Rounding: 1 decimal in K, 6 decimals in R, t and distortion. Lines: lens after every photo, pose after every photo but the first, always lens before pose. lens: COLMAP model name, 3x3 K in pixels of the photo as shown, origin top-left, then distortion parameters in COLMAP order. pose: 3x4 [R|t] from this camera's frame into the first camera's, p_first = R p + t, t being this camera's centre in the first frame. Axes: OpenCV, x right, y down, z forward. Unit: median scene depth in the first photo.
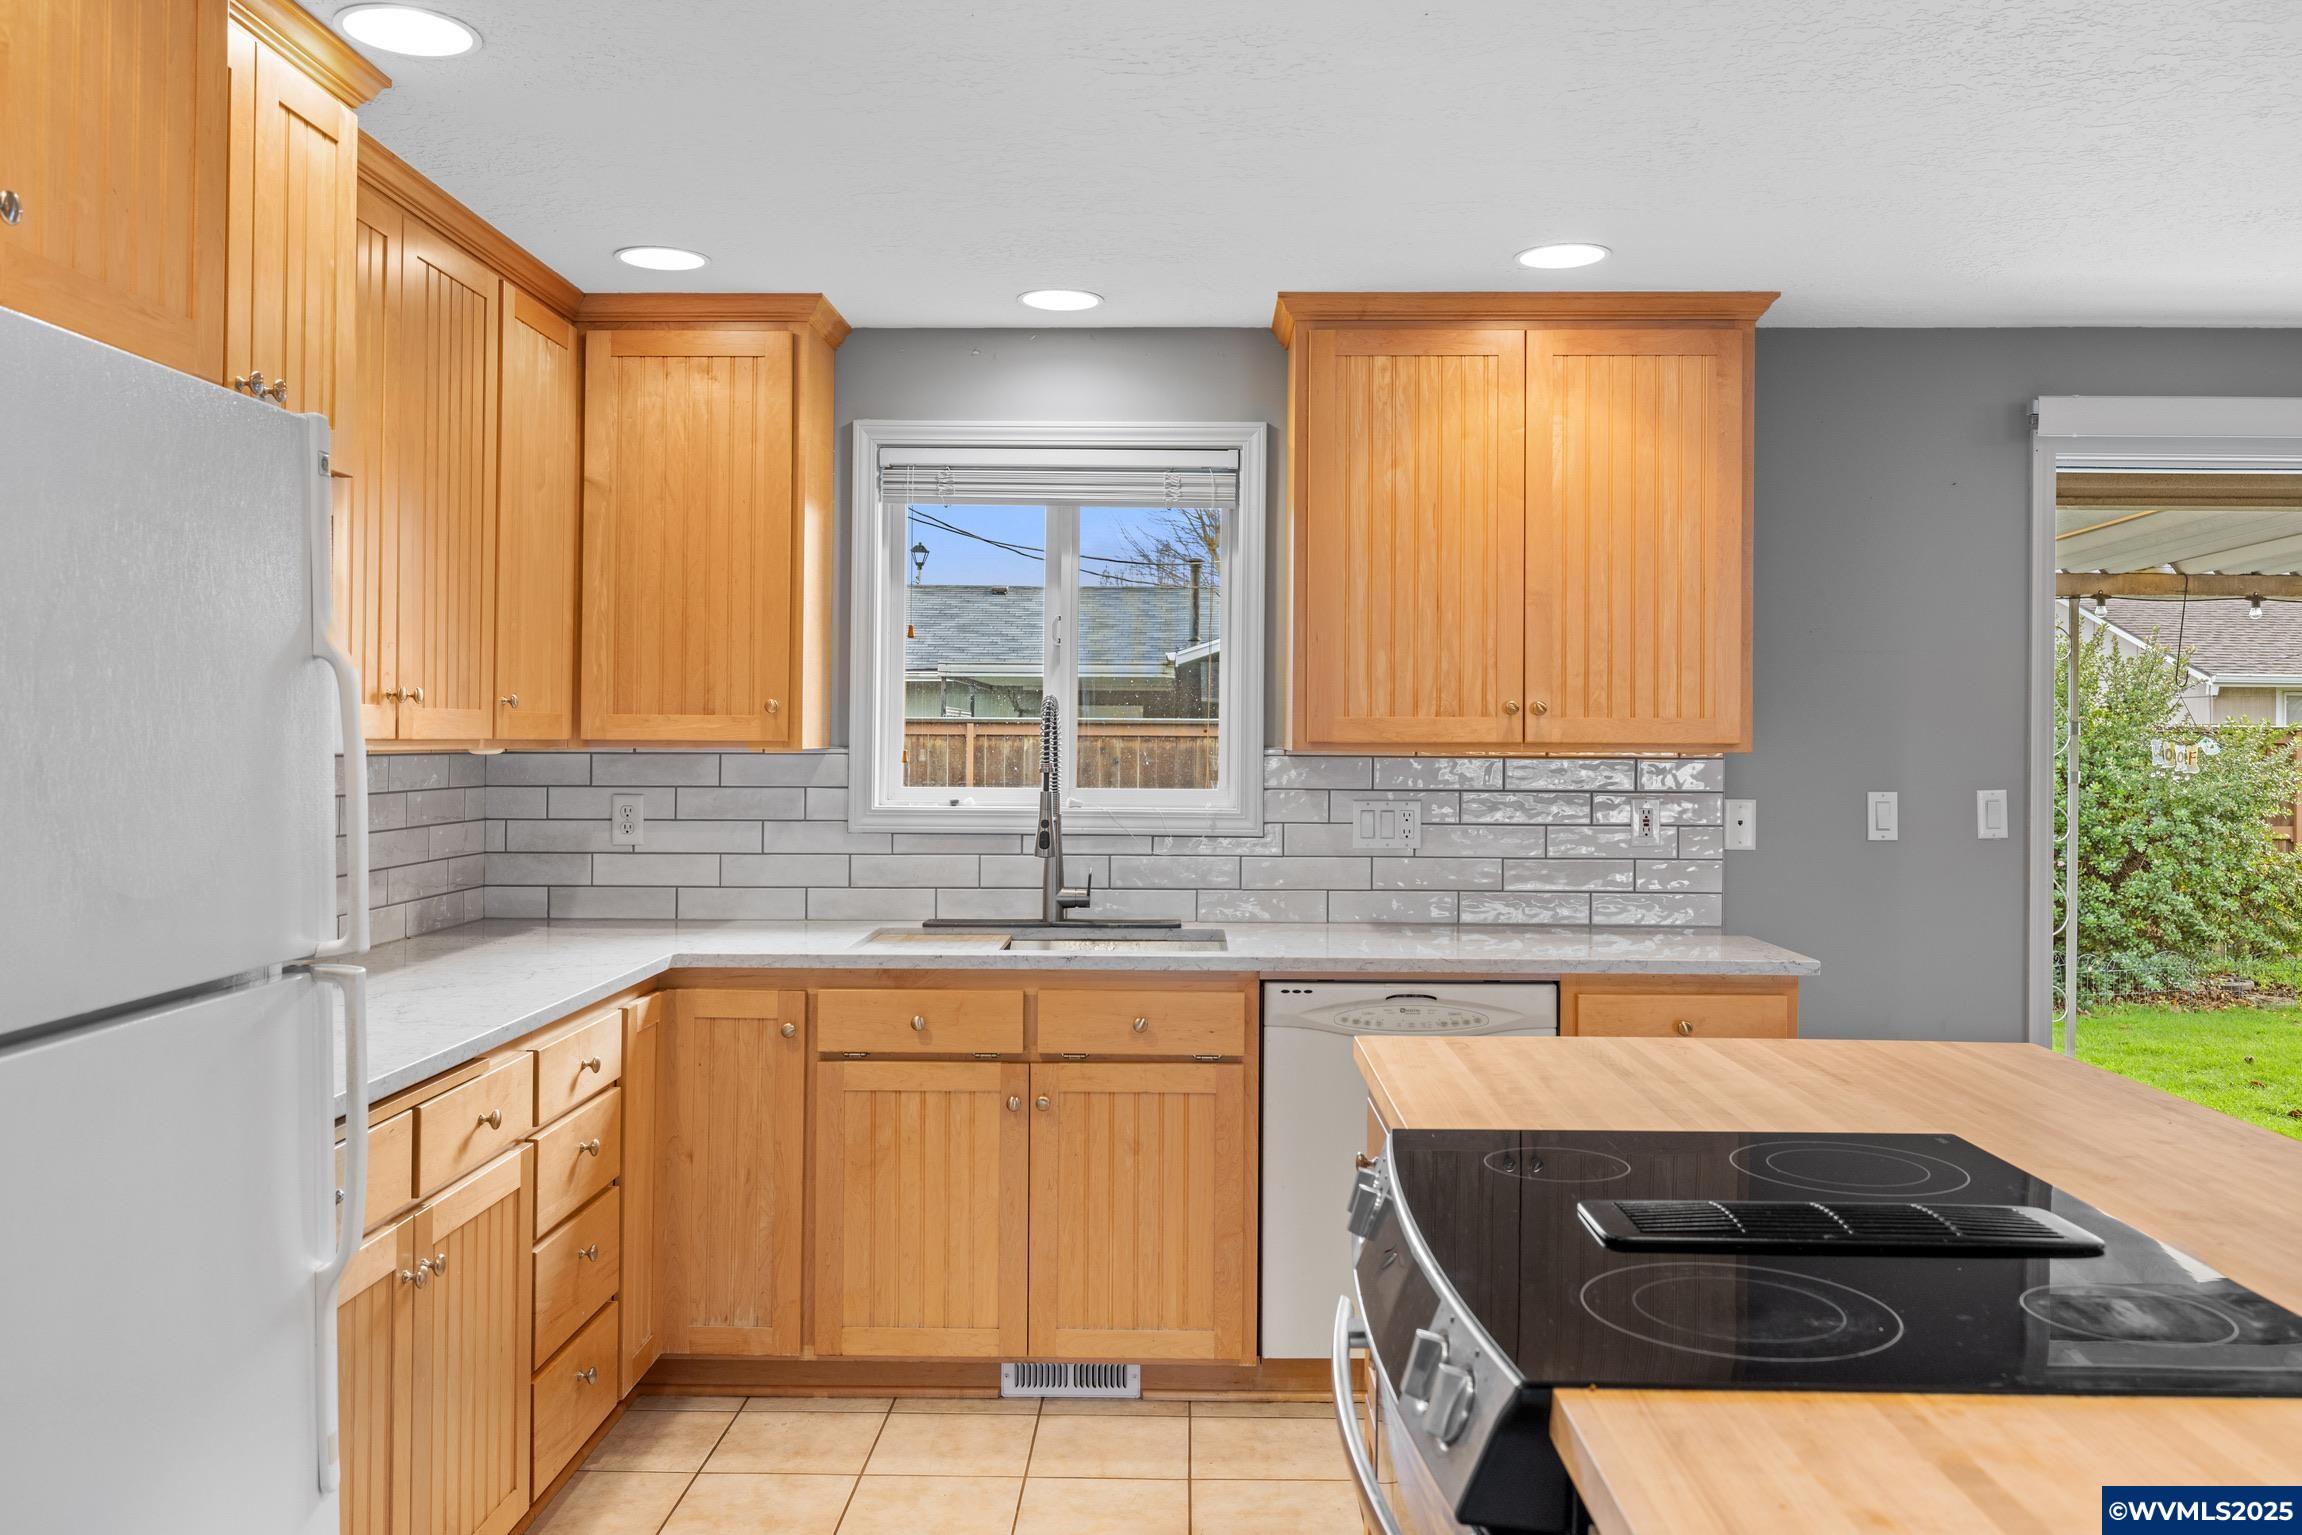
lens RADIAL K [[1806.8, 0, 1148.1], [0, 1806.8, 723.6], [0, 0, 1]] dist [-0.006476, -0.000668]
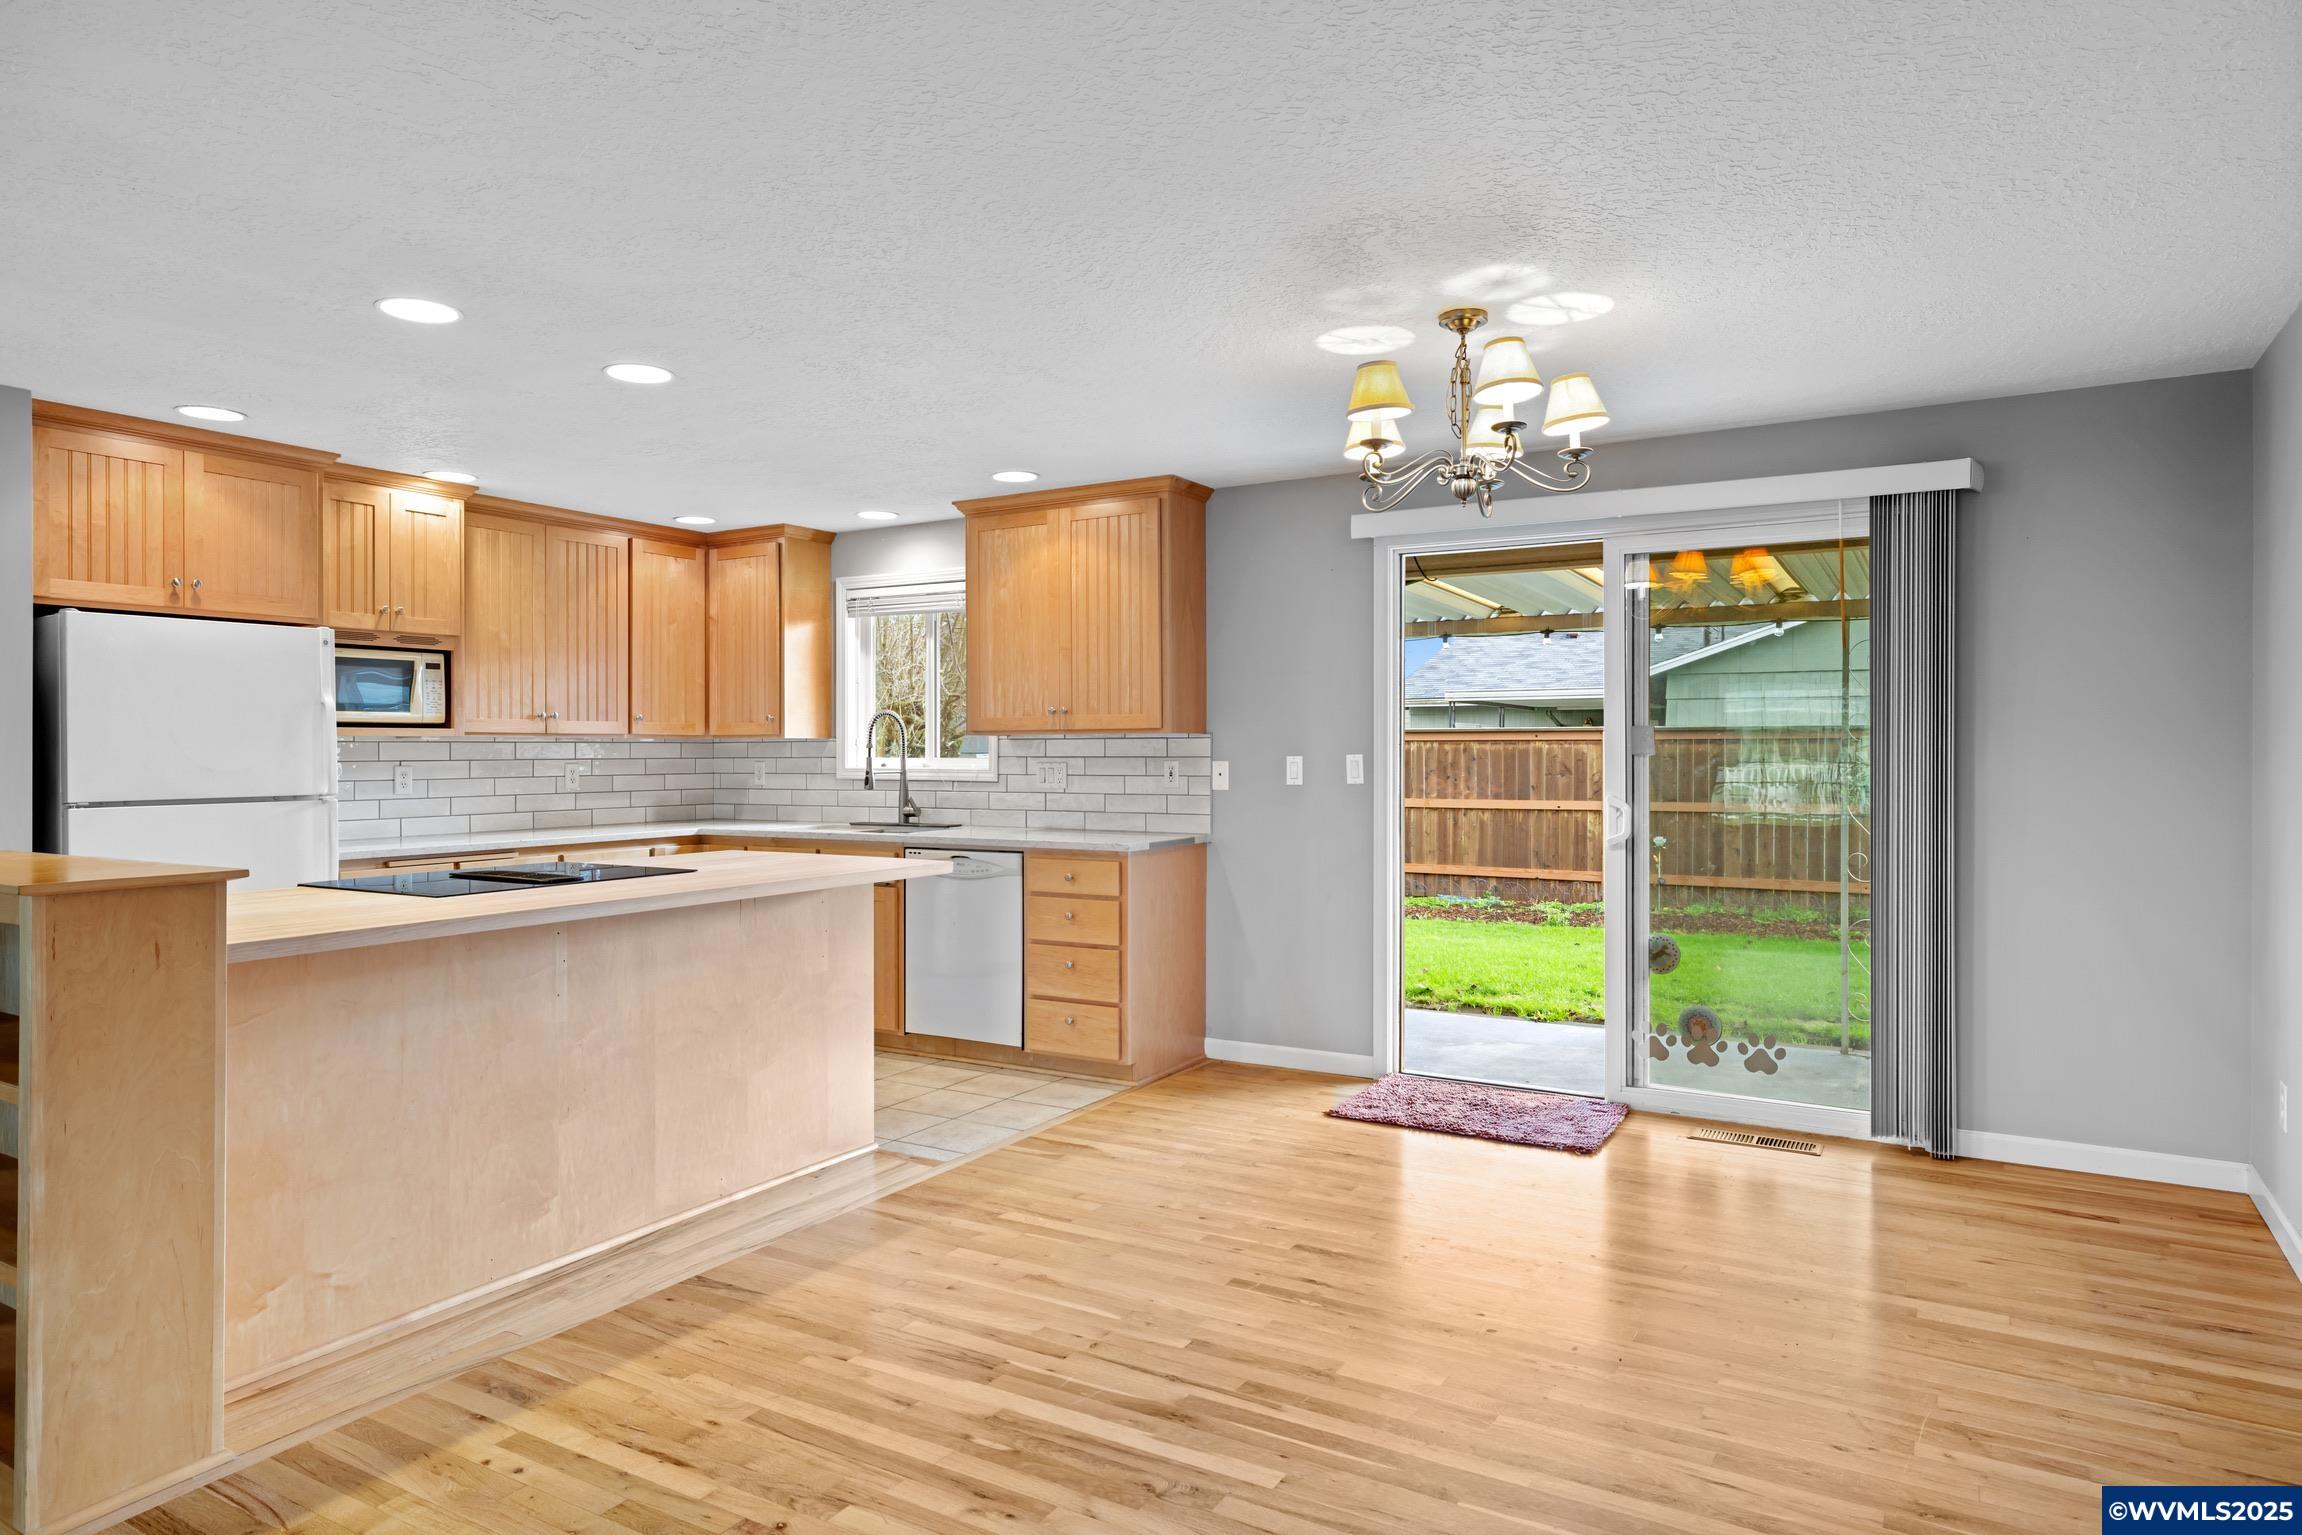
lens RADIAL K [[1361.8, 0, 1134.1], [0, 1361.8, 747.5], [0, 0, 1]] dist [-0.006584, 0.000305]
pose [[0.866392, -0.009495, -0.499274, 0.977701], [0.011490, 0.999934, 0.000924, 0.028789], [0.499232, -0.006537, 0.866443, -0.186341]]
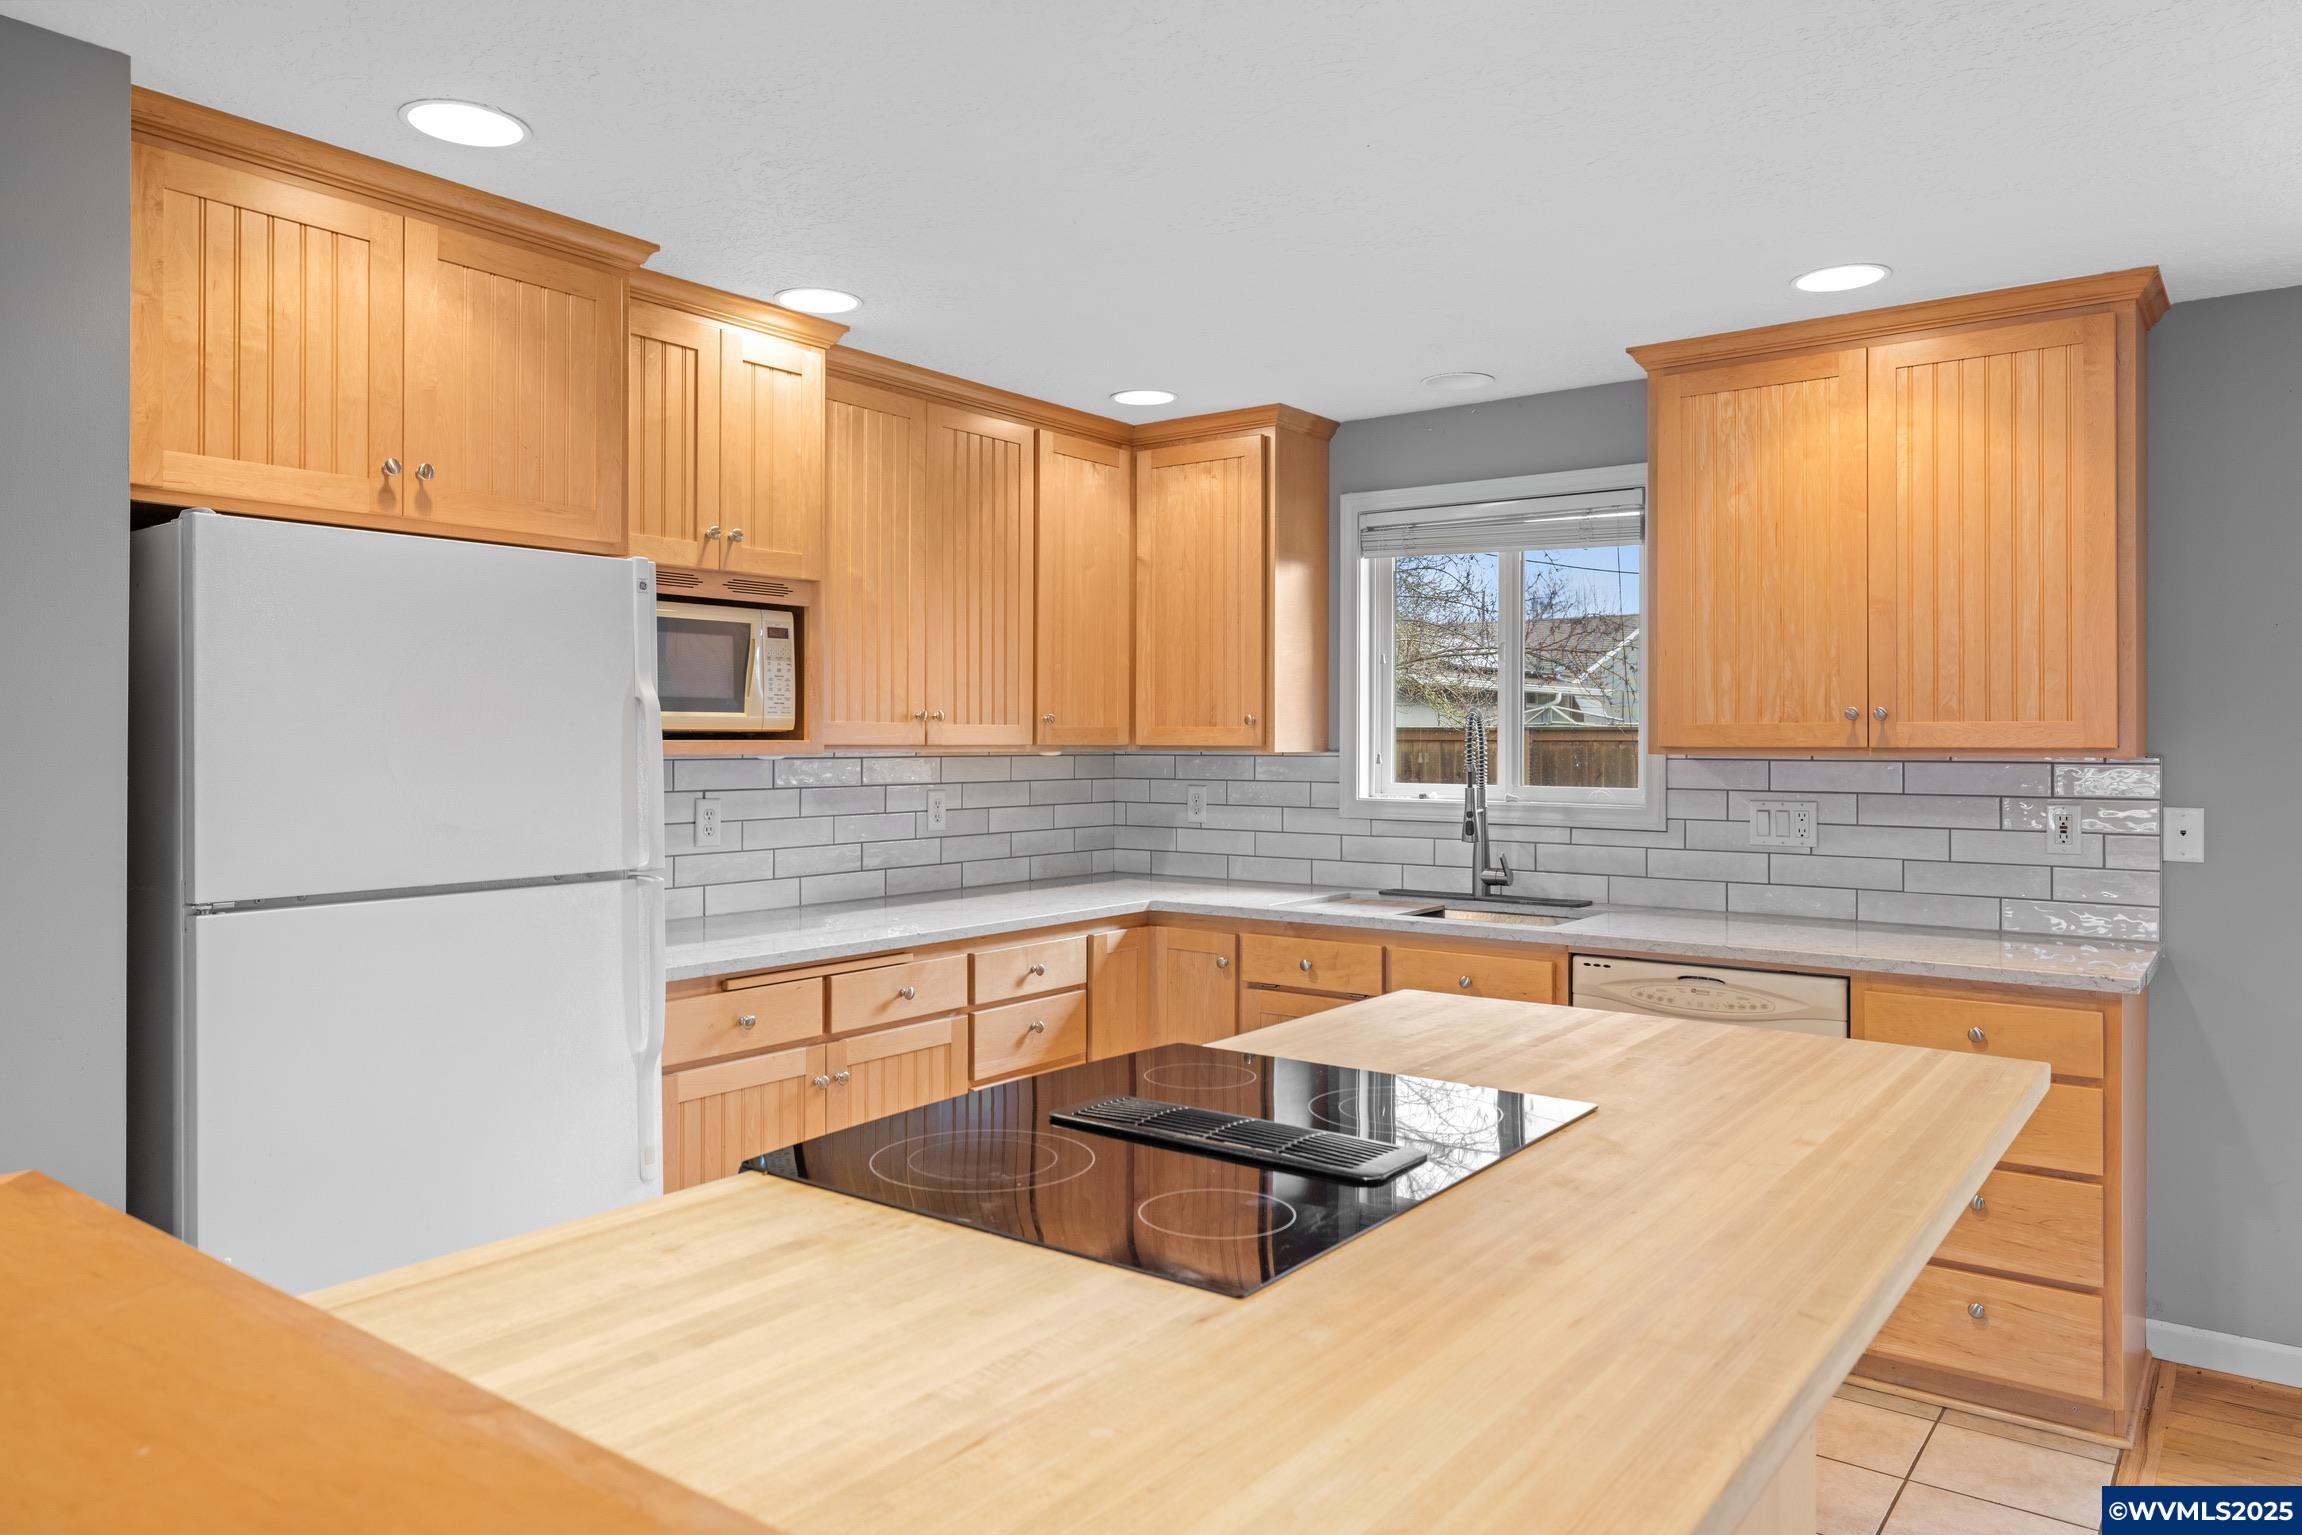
lens RADIAL K [[1520.1, 0, 1133.5], [0, 1520.1, 731.6], [0, 0, 1]] dist [0.006779, -0.001481]
pose [[0.809209, -0.006667, -0.587483, 0.378727], [0.005860, 0.999977, -0.003276, 0.002152], [0.587492, -0.000792, 0.809230, 0.047565]]
